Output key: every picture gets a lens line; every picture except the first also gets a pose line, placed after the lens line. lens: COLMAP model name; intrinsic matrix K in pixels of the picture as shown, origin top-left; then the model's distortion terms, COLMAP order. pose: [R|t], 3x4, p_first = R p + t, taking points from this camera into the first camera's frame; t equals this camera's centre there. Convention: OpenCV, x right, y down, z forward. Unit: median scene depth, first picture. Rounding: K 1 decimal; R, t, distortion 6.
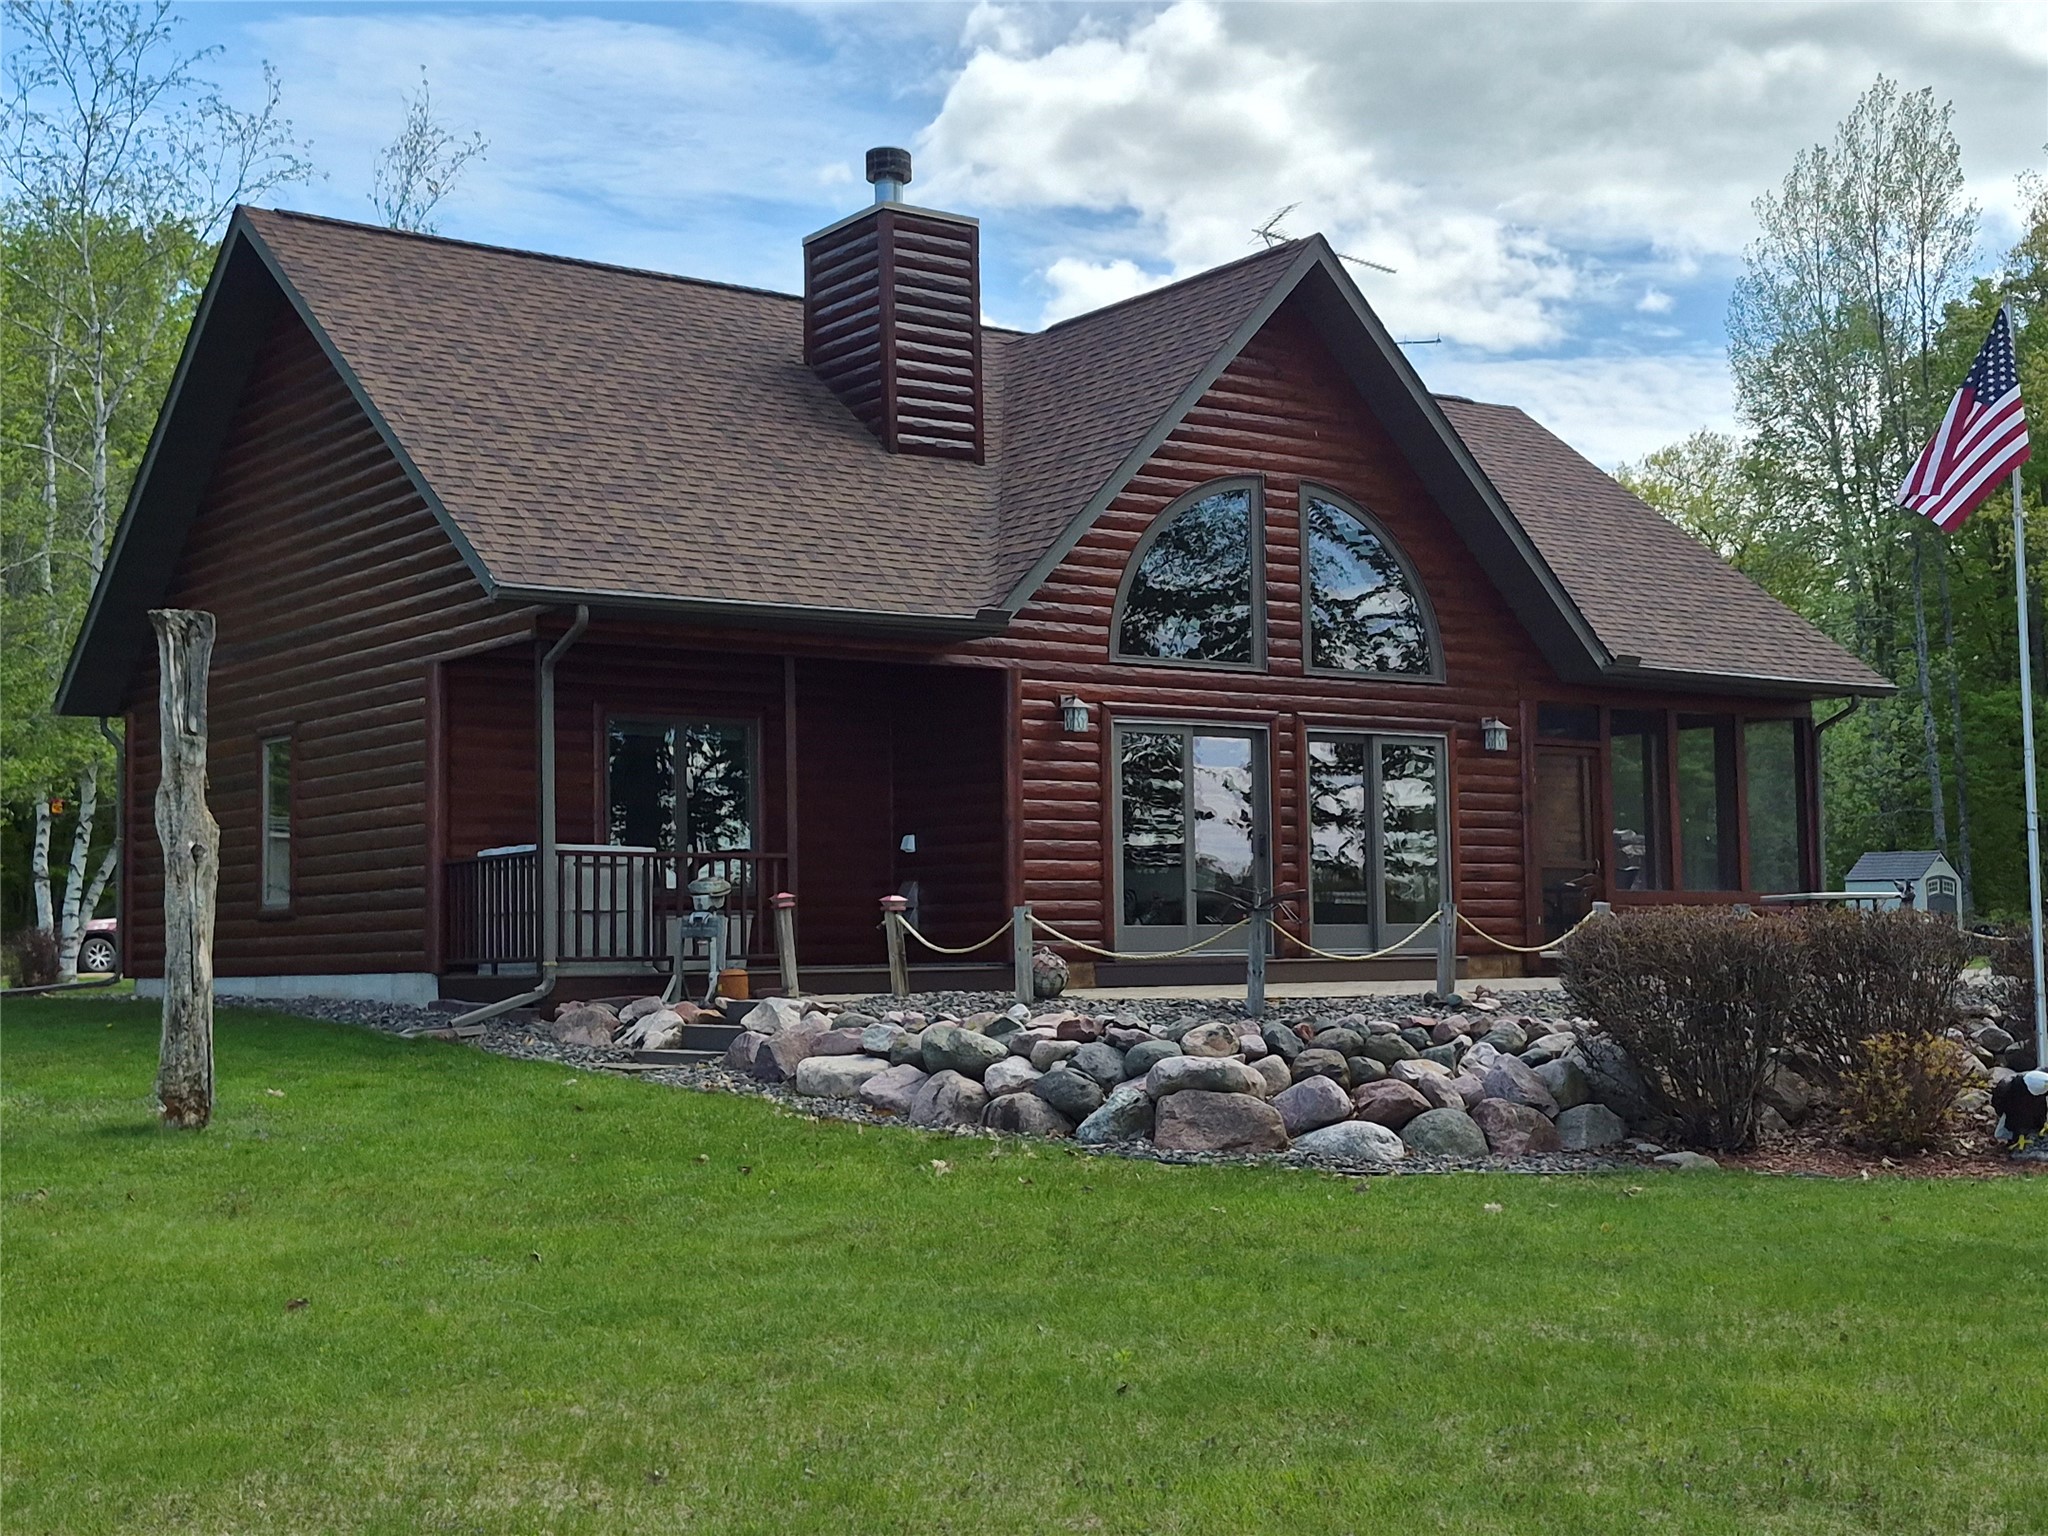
lens RADIAL K [[2673.9, 0, 1025.0], [0, 2673.9, 762.3], [0, 0, 1]] dist [0.063557, 0.000000]
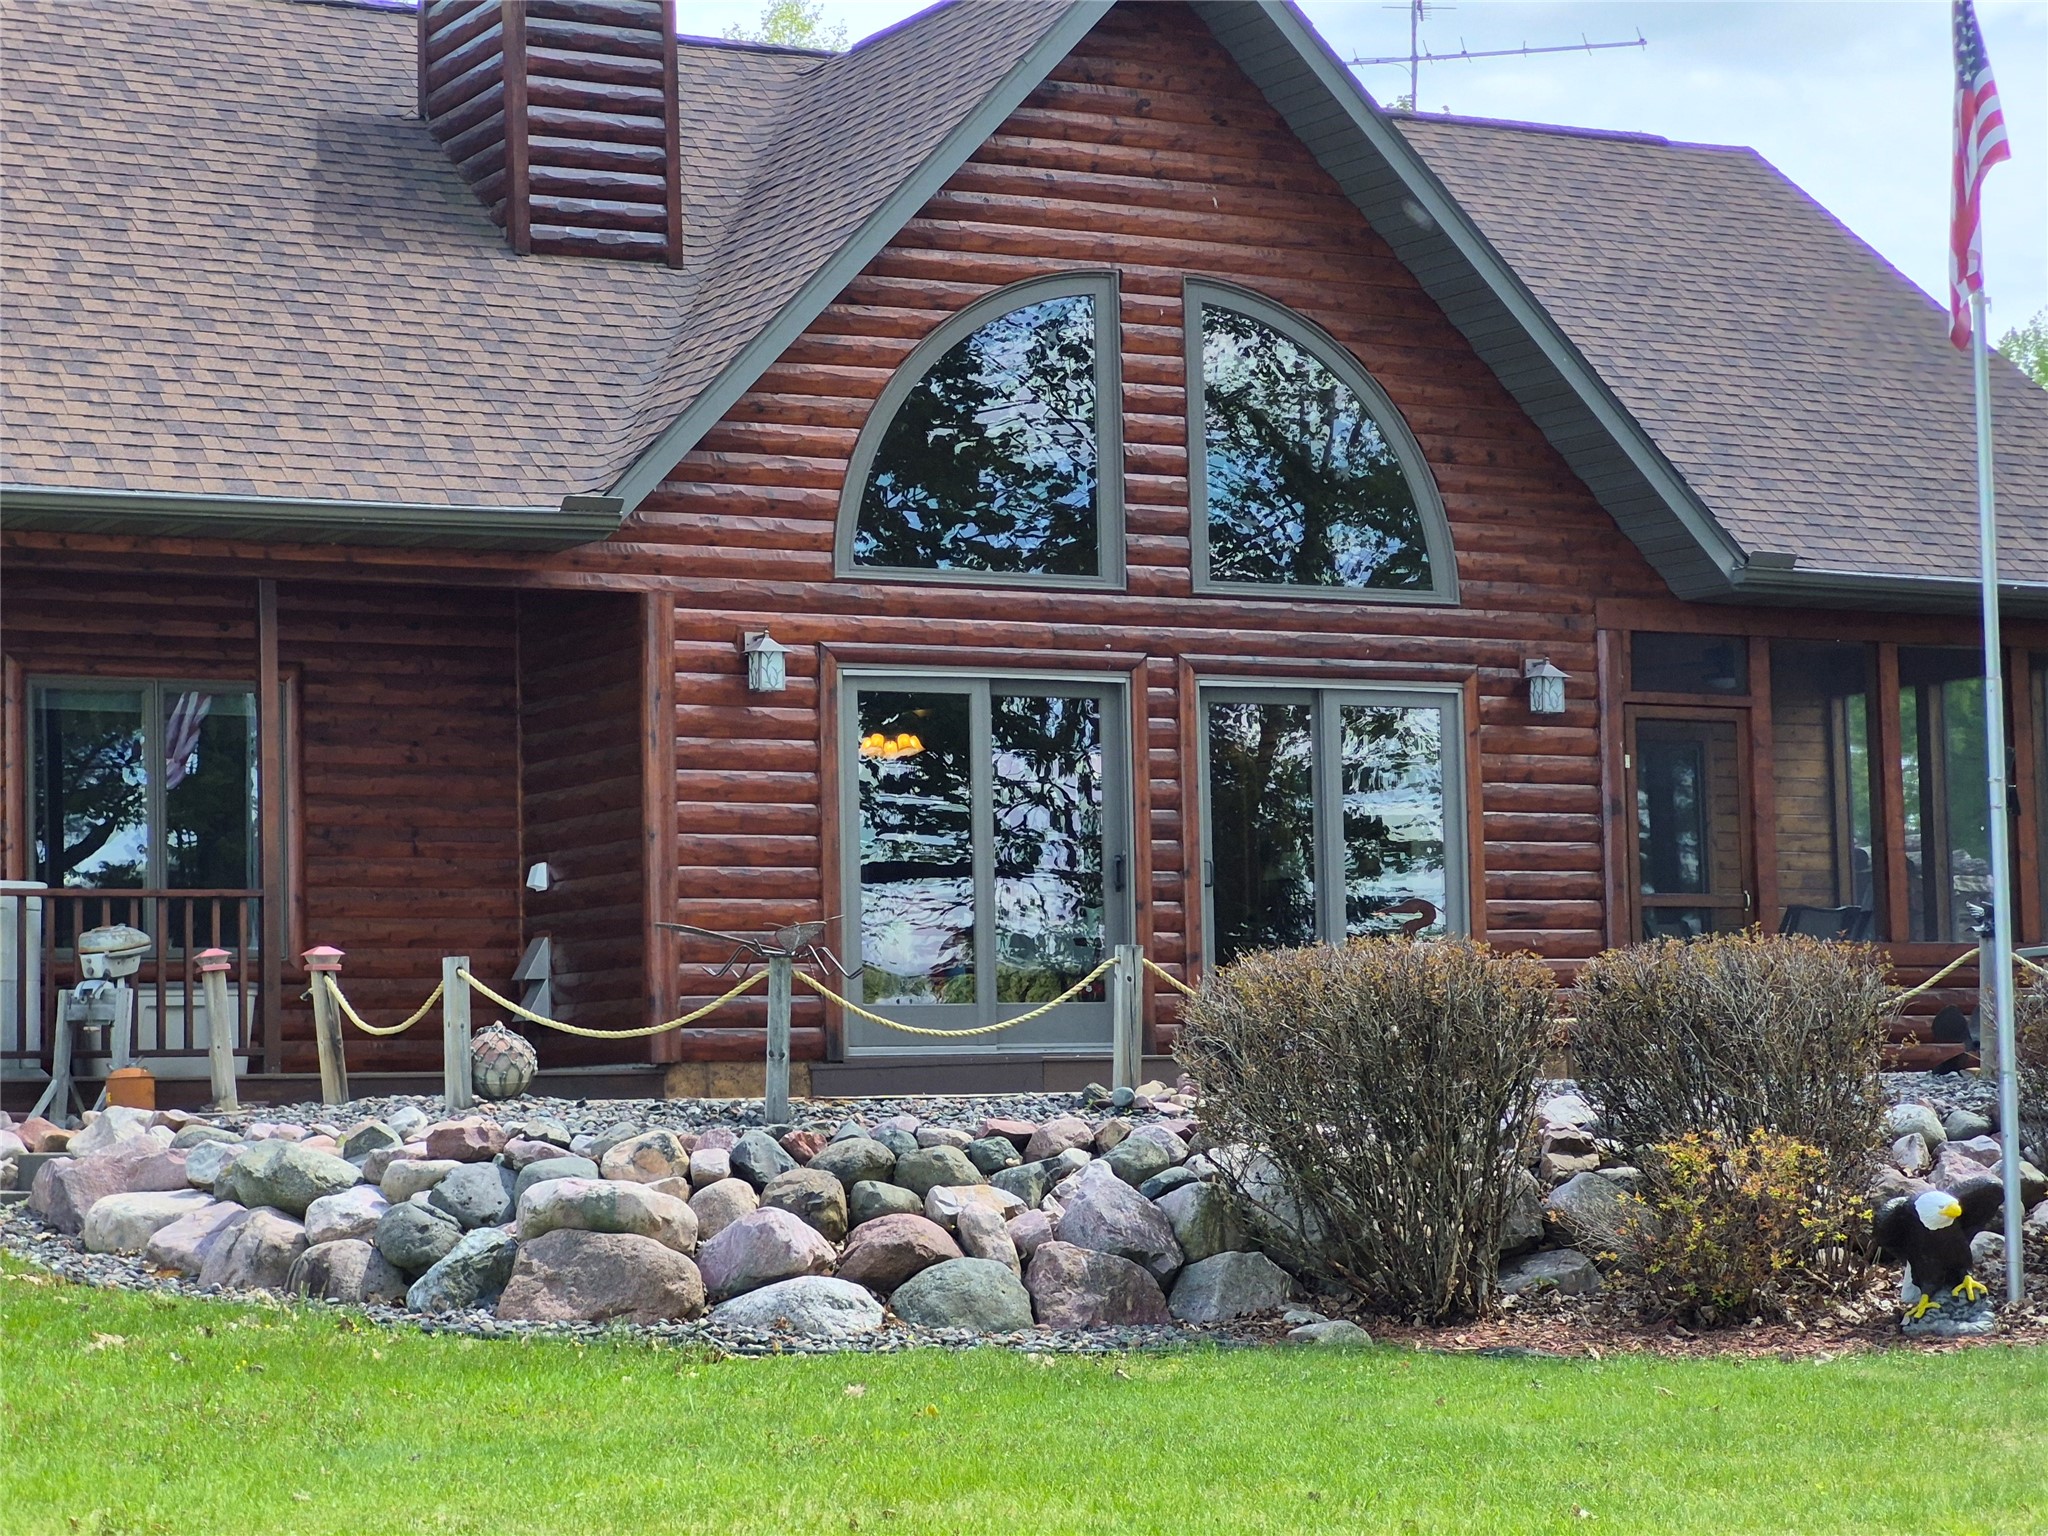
lens RADIAL K [[4556.9, 0, 1020.0], [0, 4556.9, 748.6], [0, 0, 1]] dist [-0.008424, 0.000000]
pose [[0.991785, -0.018471, -0.126578, 0.213242], [0.017252, 0.999794, -0.010727, 0.014484], [0.126750, 0.008455, 0.991899, -0.045333]]
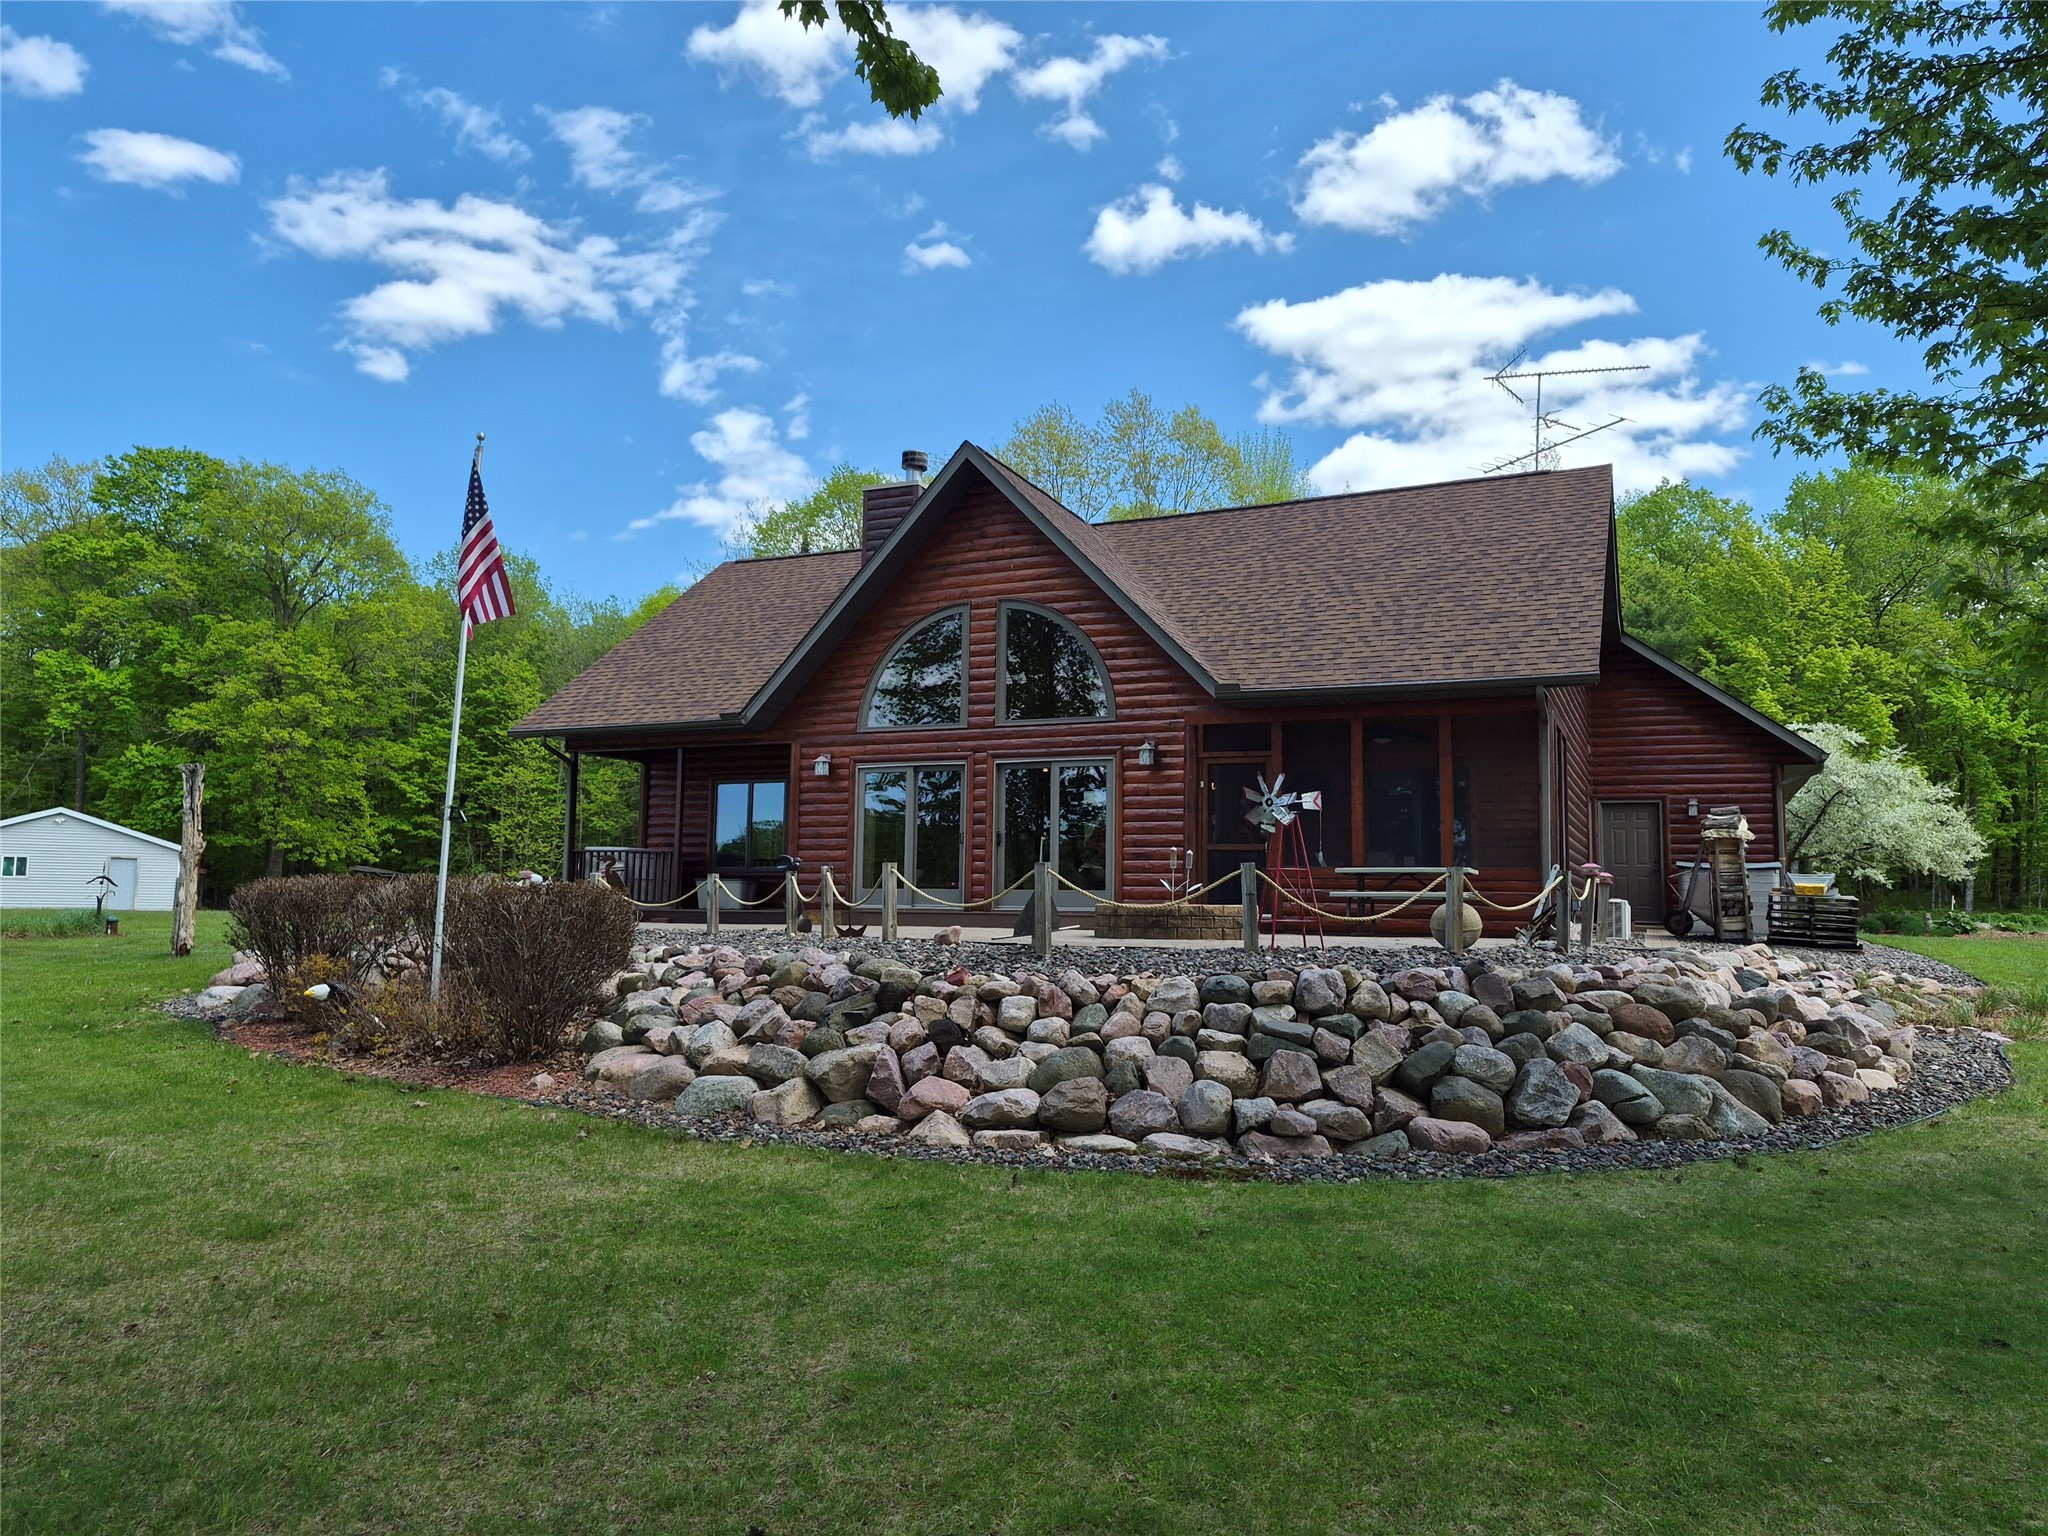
lens RADIAL K [[1420.5, 0, 1025.9], [0, 1420.5, 766.2], [0, 0, 1]] dist [0.087575, -0.098765]
pose [[0.488798, -0.064836, -0.869985, 0.888212], [0.043512, 0.997805, -0.049914, 0.034018], [0.871311, -0.013456, 0.490546, 0.668531]]
